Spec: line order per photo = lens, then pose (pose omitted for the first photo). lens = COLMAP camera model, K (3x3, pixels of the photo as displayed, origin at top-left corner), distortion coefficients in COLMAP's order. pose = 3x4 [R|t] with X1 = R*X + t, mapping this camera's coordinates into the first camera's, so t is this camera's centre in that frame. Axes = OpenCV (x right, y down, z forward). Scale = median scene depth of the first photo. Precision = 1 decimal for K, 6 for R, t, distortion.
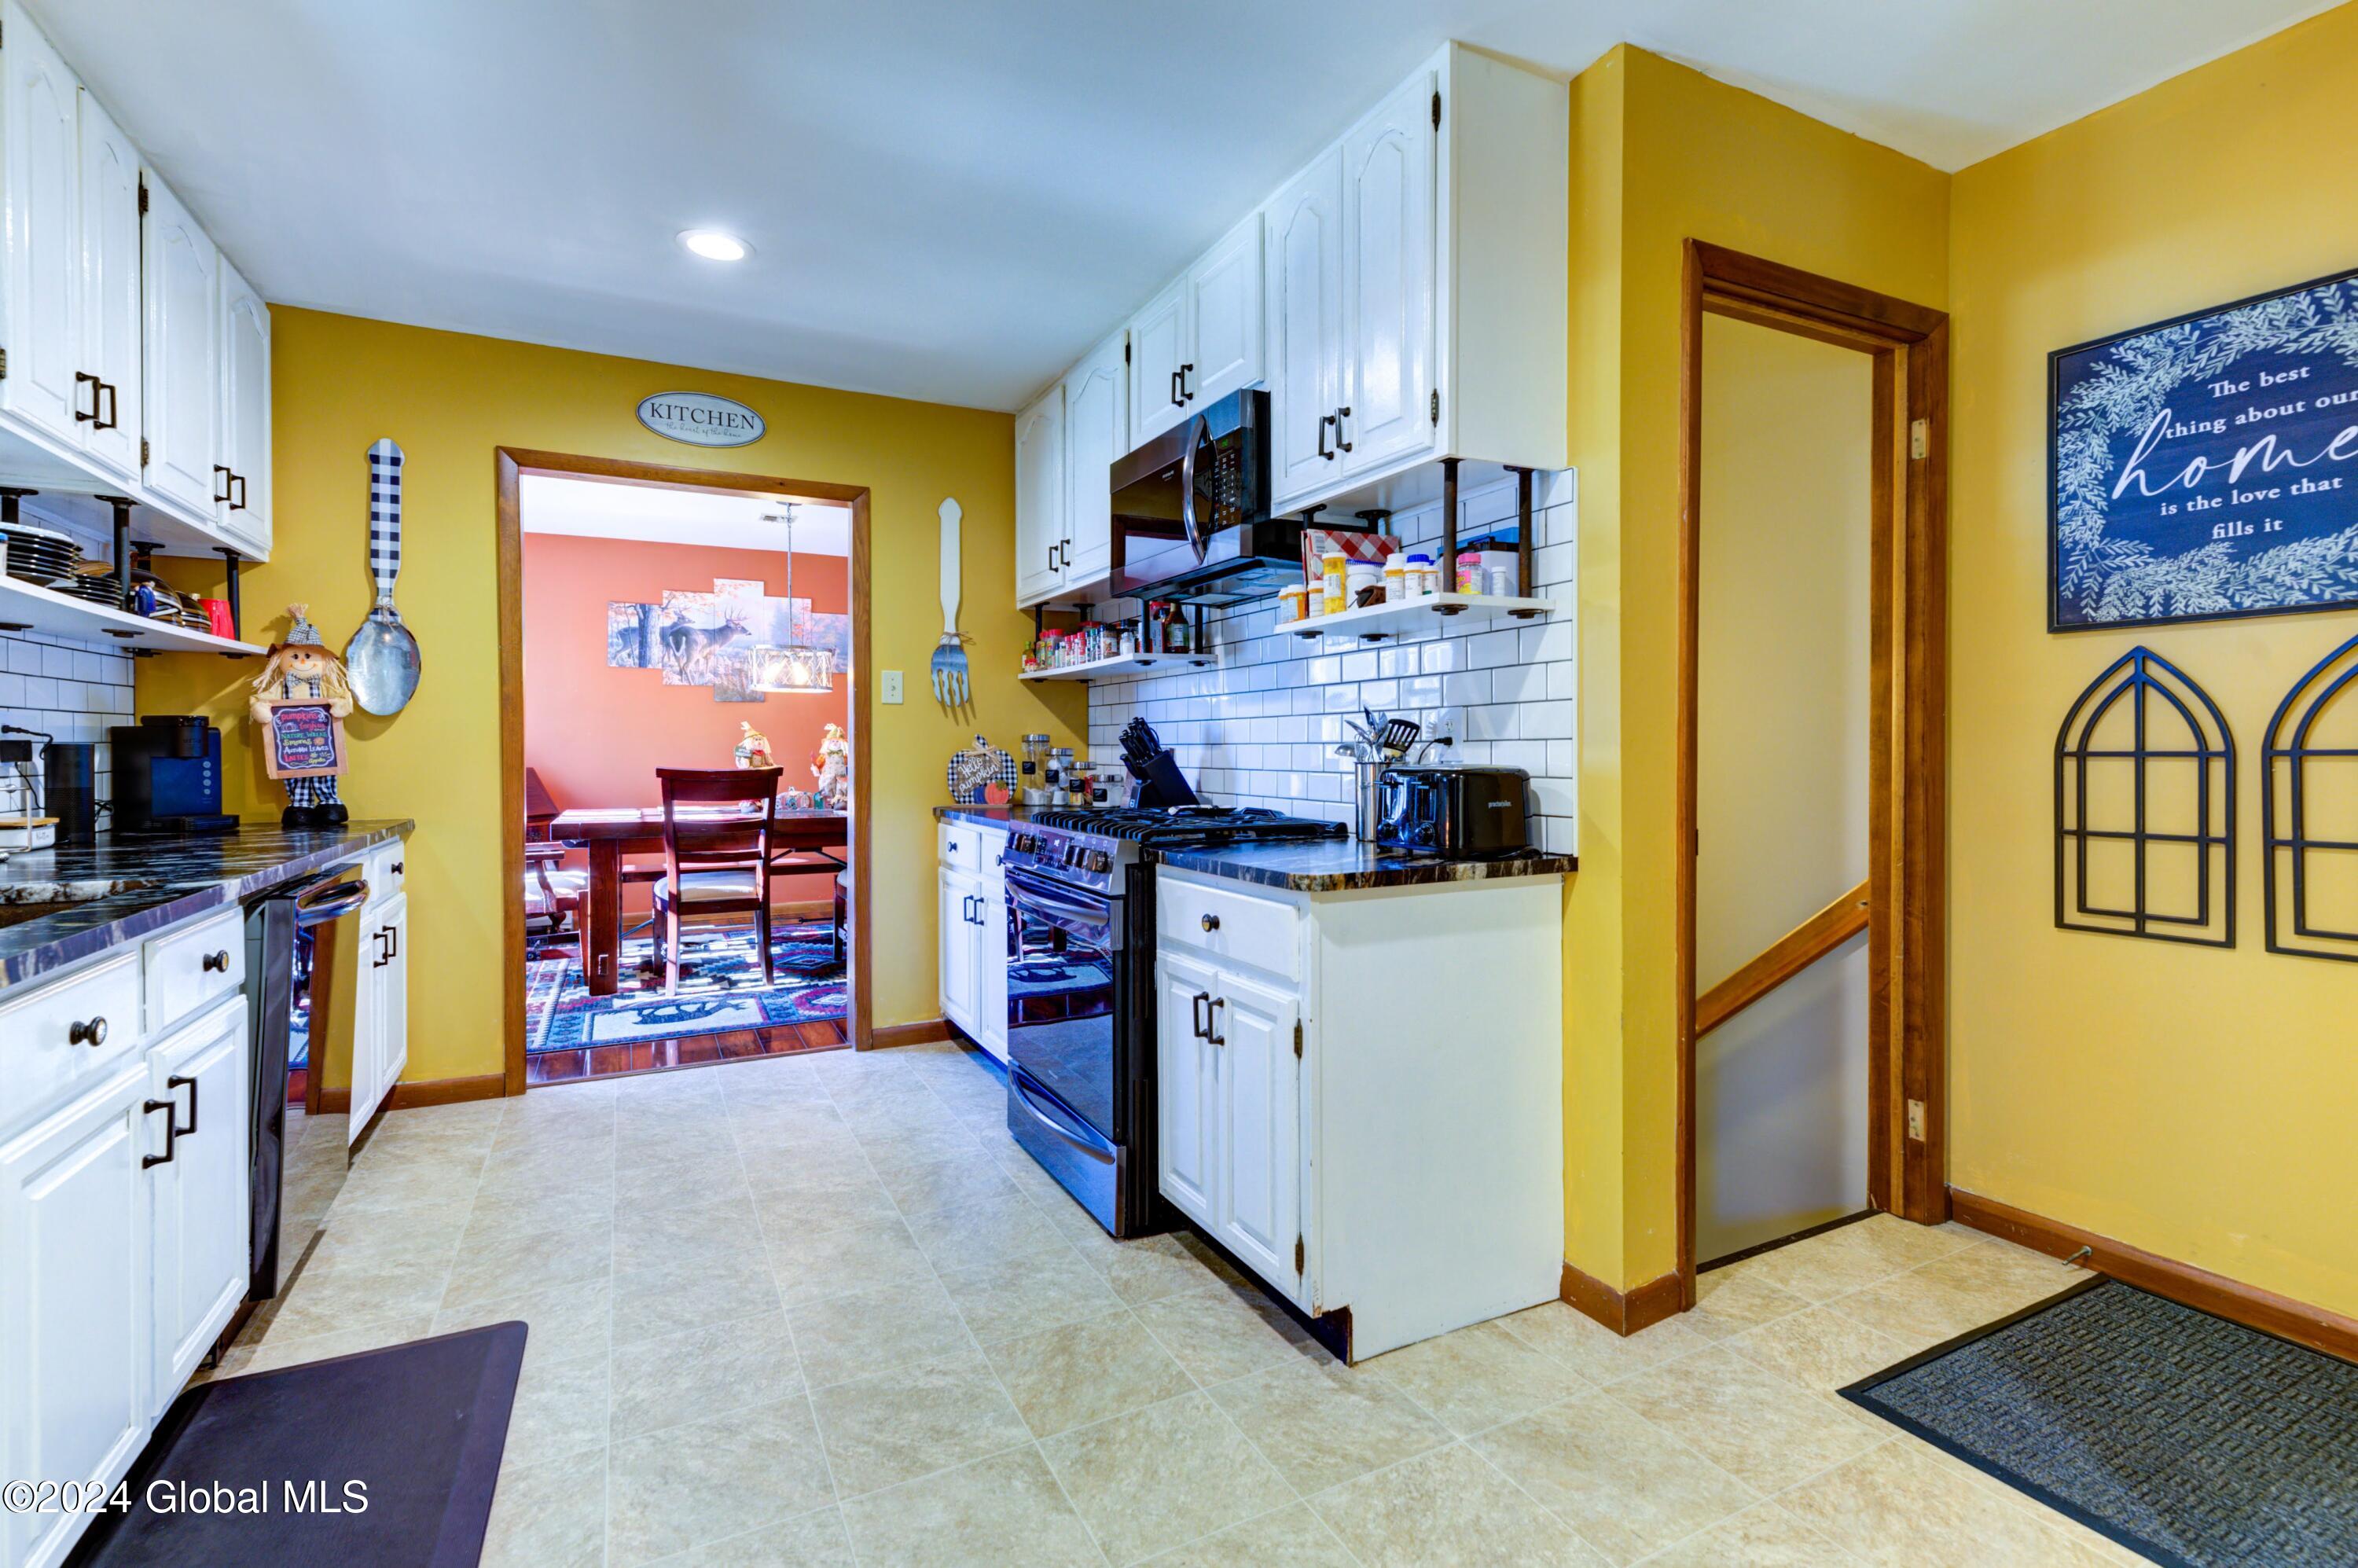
lens RADIAL K [[1077.0, 0, 1187.0], [0, 1077.0, 753.2], [0, 0, 1]] dist [0.015102, -0.001737]
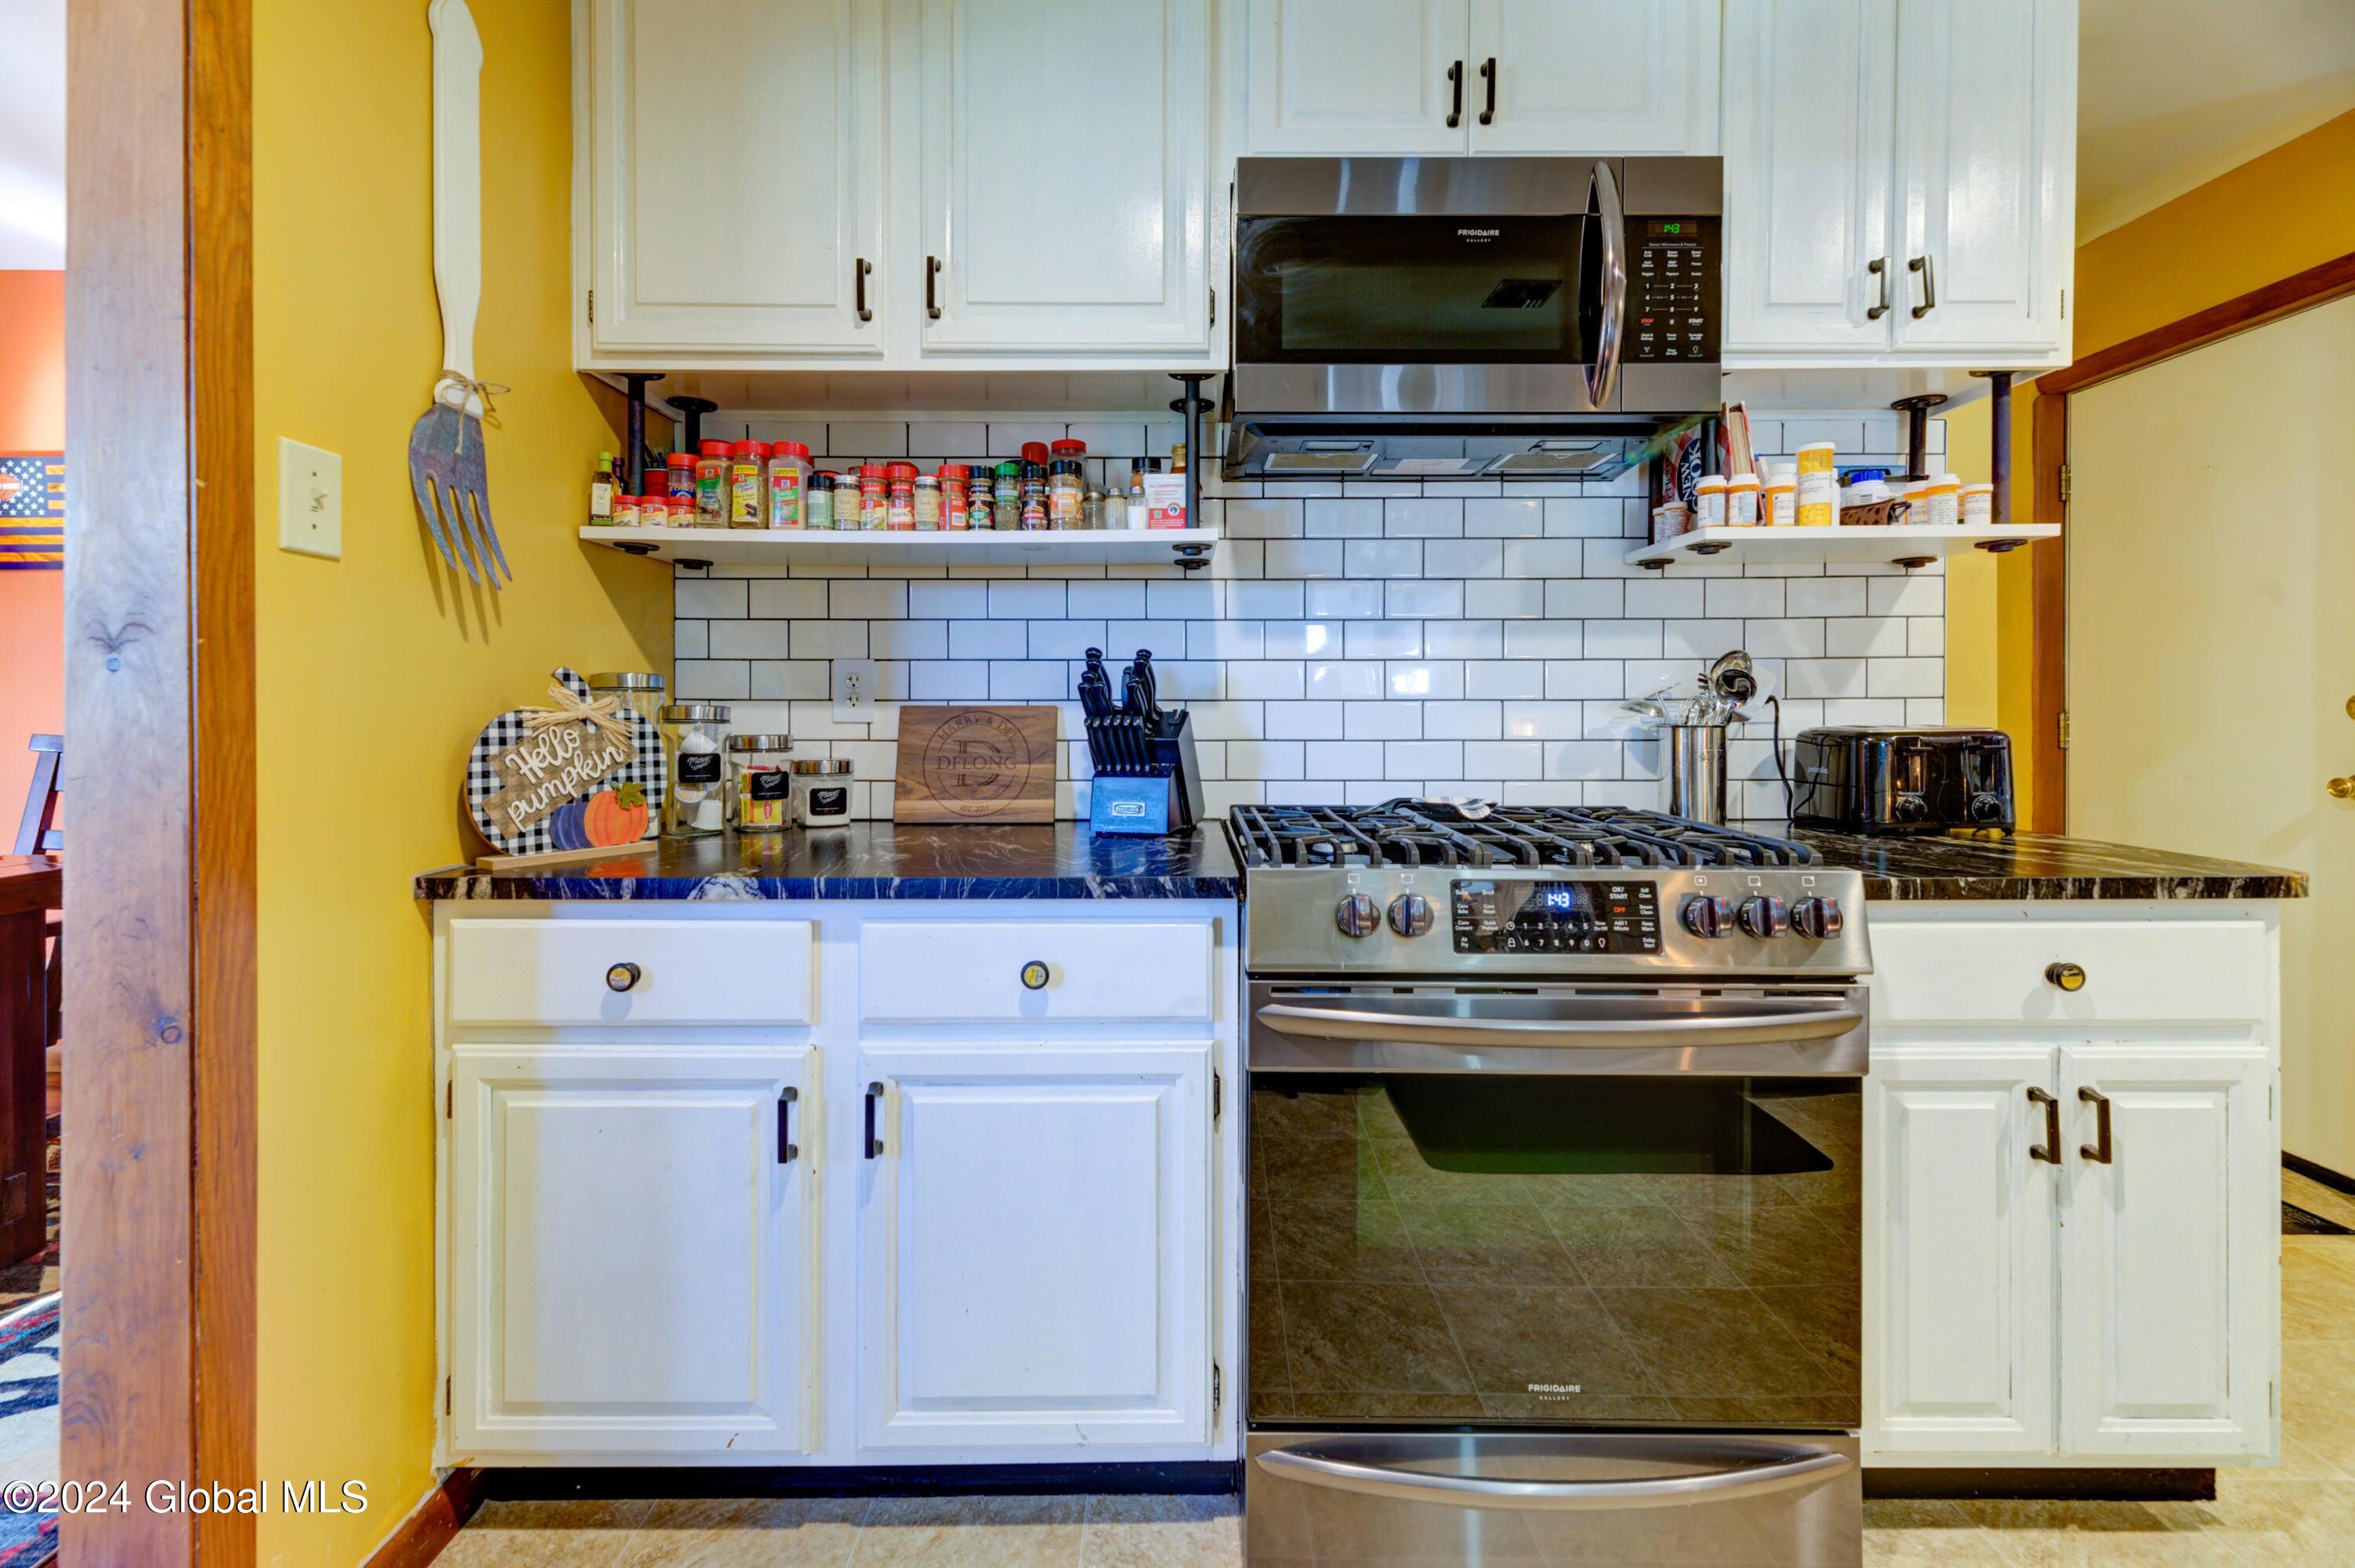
lens RADIAL K [[960.1, 0, 1167.0], [0, 960.1, 714.6], [0, 0, 1]] dist [0.007780, -0.000641]
pose [[0.457693, 0.000815, 0.889110, -0.398596], [0.002347, 0.999995, -0.002125, 0.000689], [-0.889107, 0.003060, 0.457689, 0.657169]]
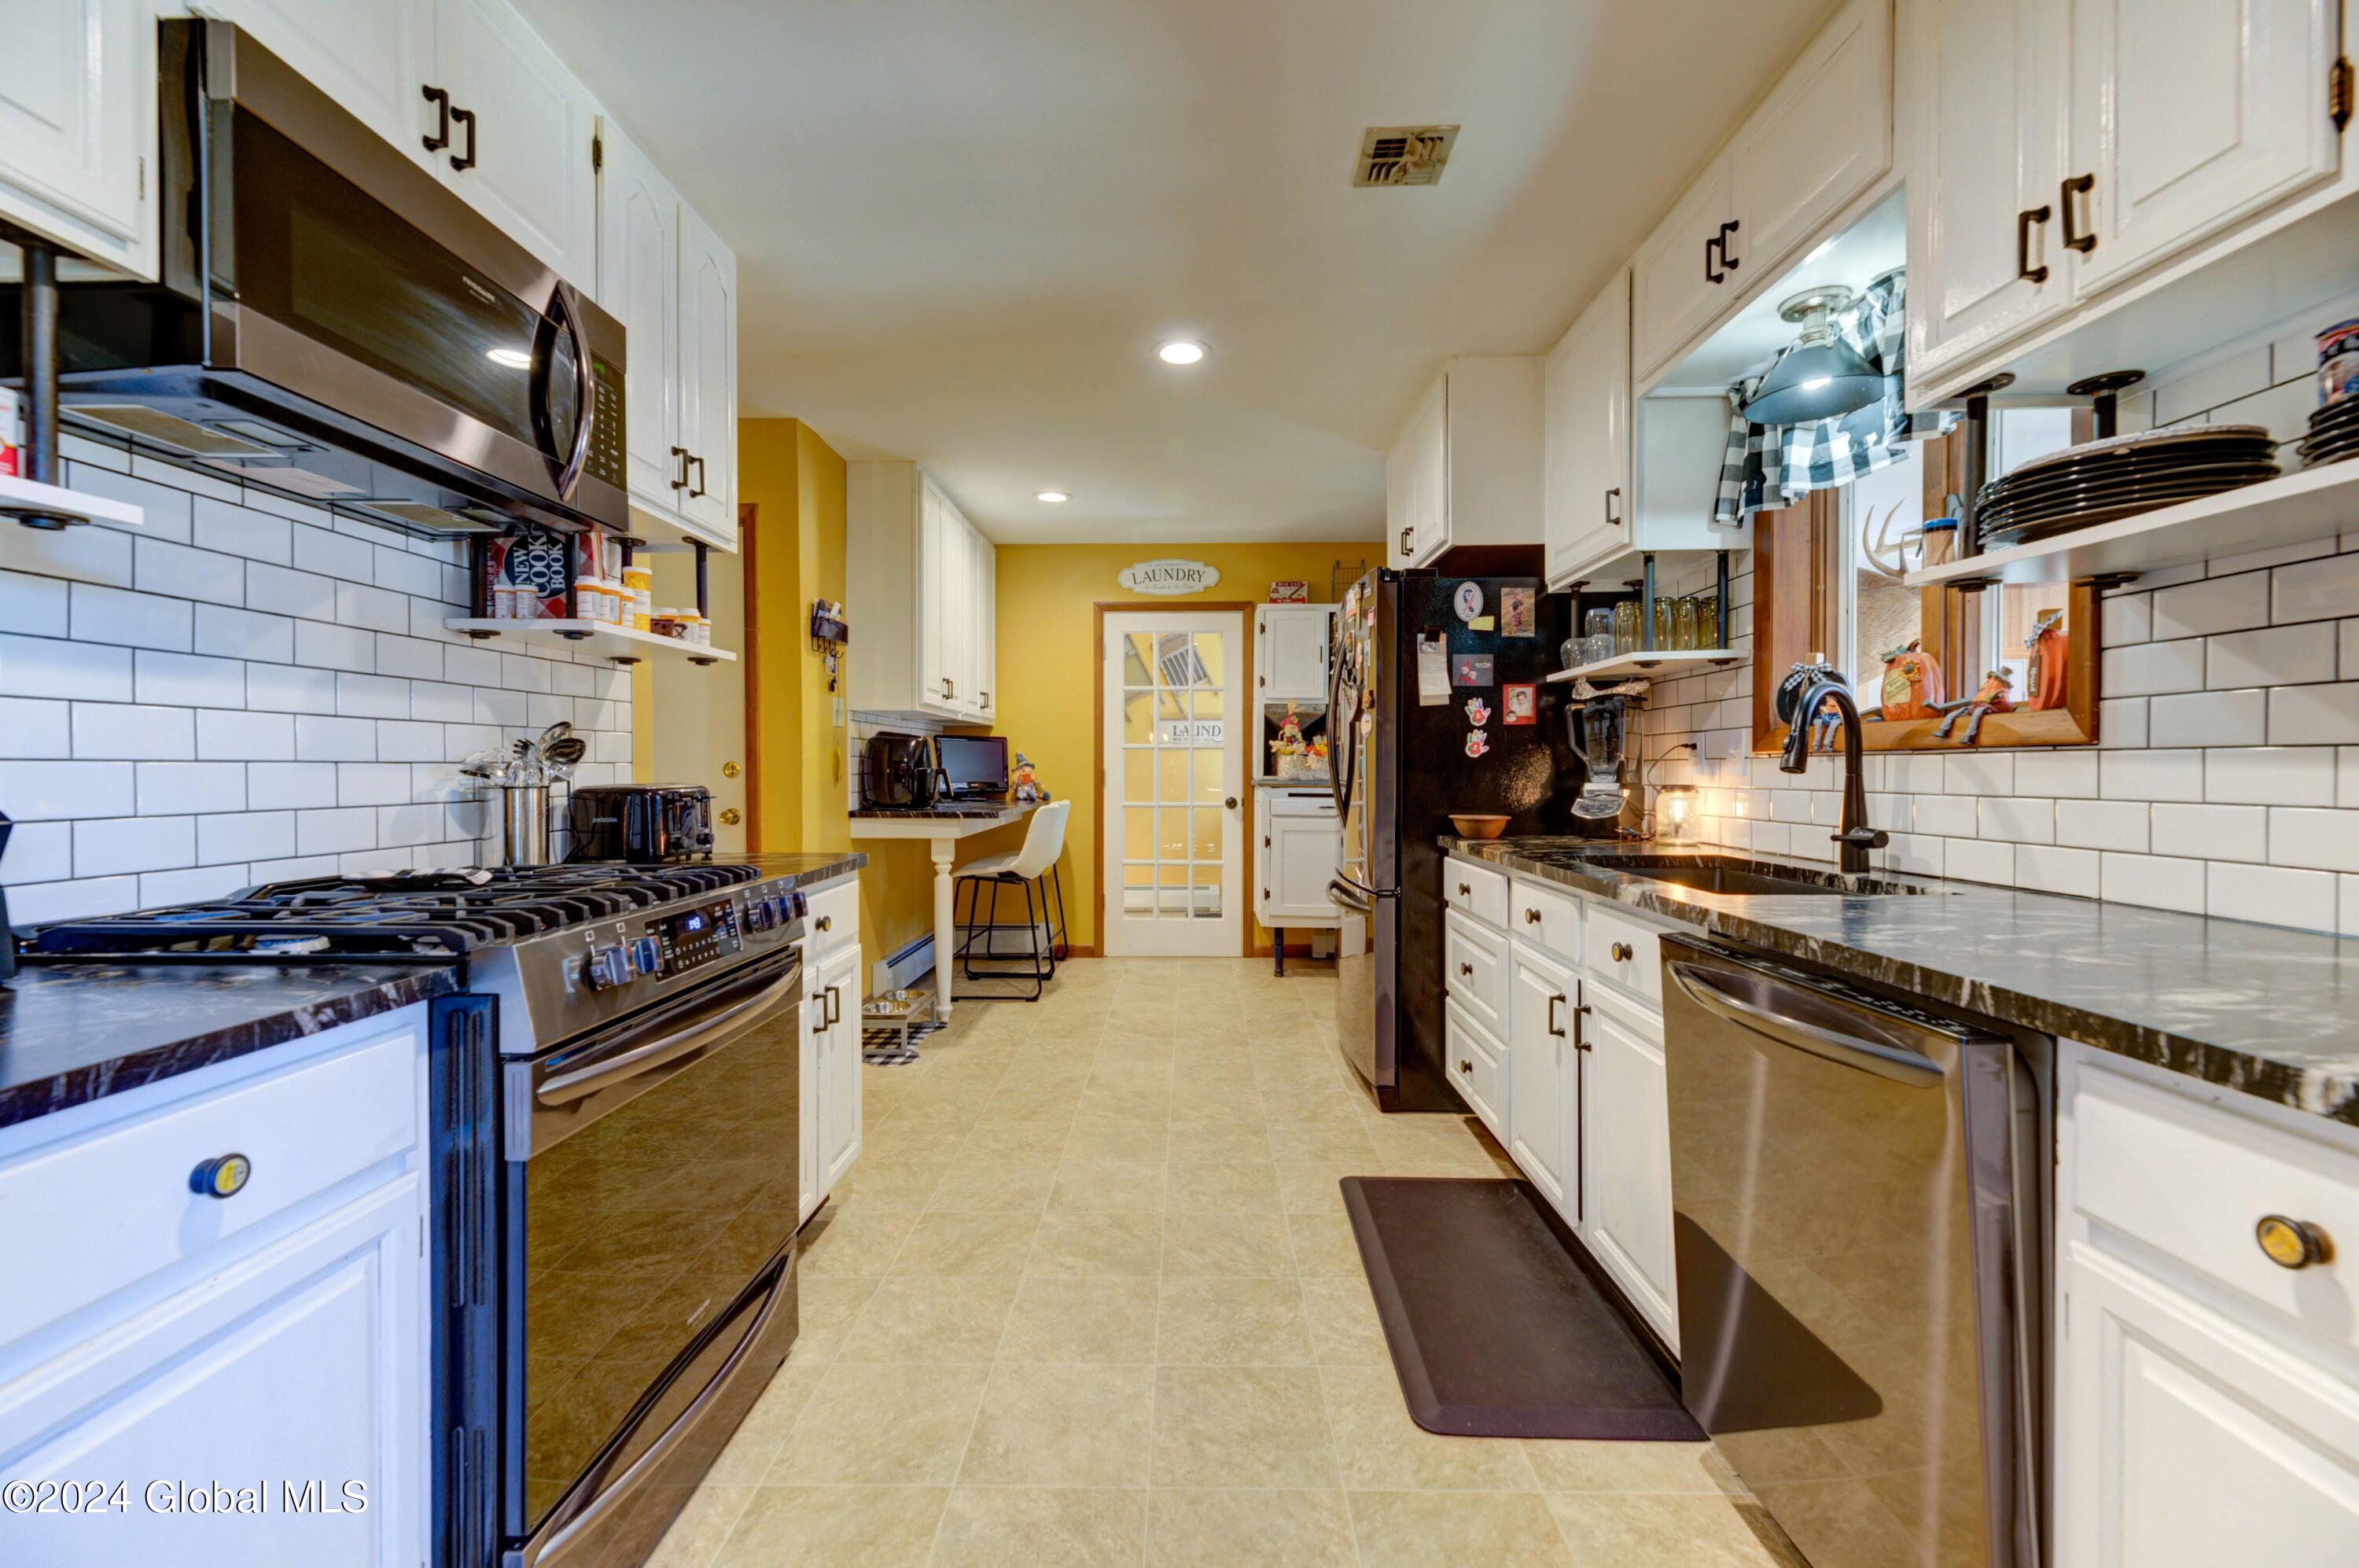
lens RADIAL K [[966.5, 0, 1165.0], [0, 966.5, 777.8], [0, 0, 1]] dist [0.007392, -0.001227]
pose [[-0.878362, 0.002461, 0.477989, -0.422118], [0.009049, 0.999893, 0.011482, -0.002182], [-0.477910, 0.014411, -0.878291, 0.968522]]
